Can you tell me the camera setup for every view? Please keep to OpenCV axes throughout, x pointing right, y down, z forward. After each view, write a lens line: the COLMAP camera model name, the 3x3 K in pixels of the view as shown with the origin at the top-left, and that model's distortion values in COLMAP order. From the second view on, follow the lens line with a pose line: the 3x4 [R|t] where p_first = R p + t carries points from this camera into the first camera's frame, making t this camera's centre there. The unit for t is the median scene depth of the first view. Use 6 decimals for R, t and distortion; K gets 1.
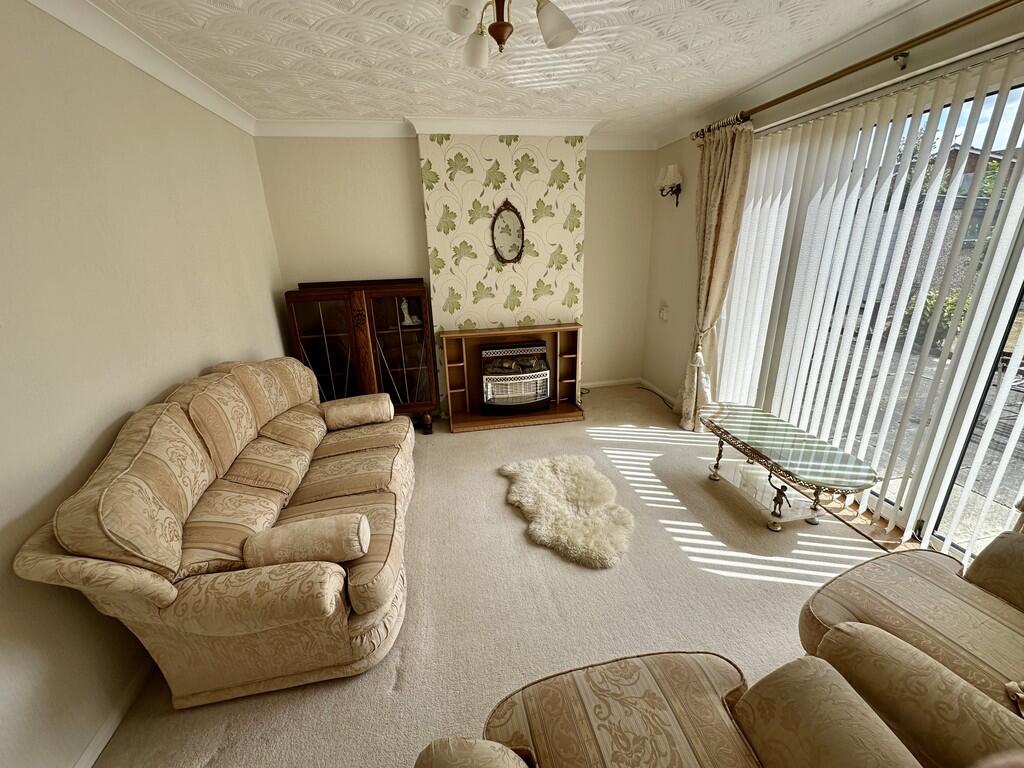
lens RADIAL K [[408.8, 0, 514.6], [0, 408.8, 382.6], [0, 0, 1]] dist [0.000620, 0.000916]
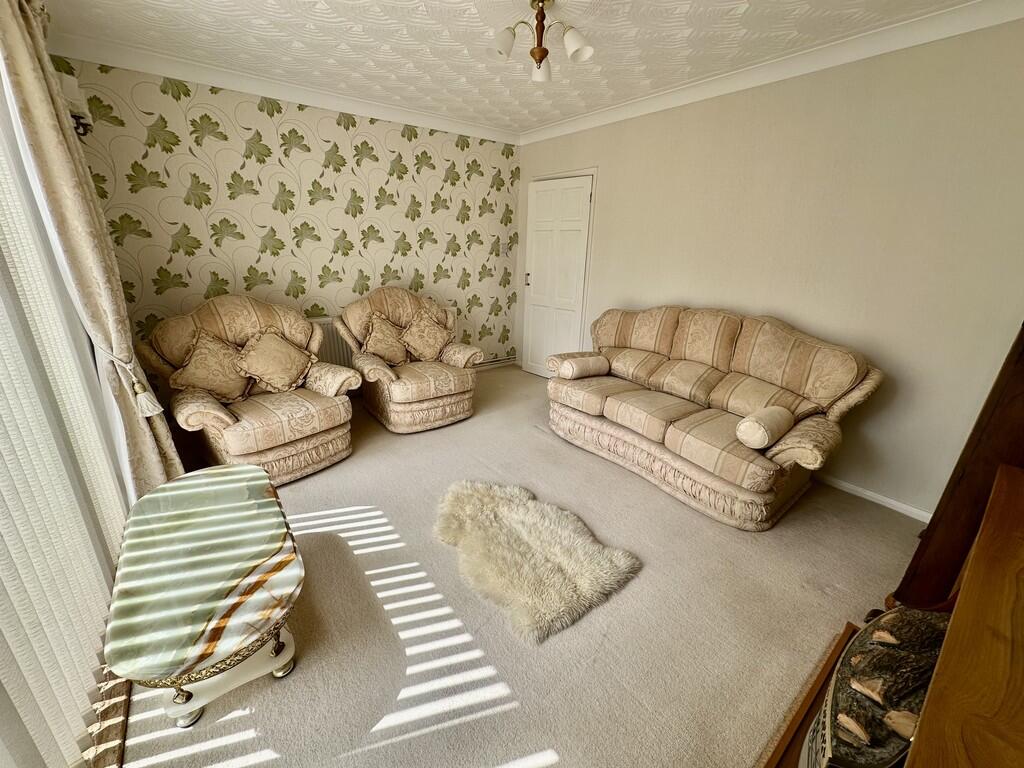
lens RADIAL K [[408.8, 0, 511.1], [0, 408.8, 382.6], [0, 0, 1]] dist [0.000620, 0.000916]
pose [[-0.887514, 0.155508, -0.433748, 0.414827], [-0.144742, 0.799595, 0.582836, -0.407158], [0.437458, 0.580056, -0.687143, 1.310842]]
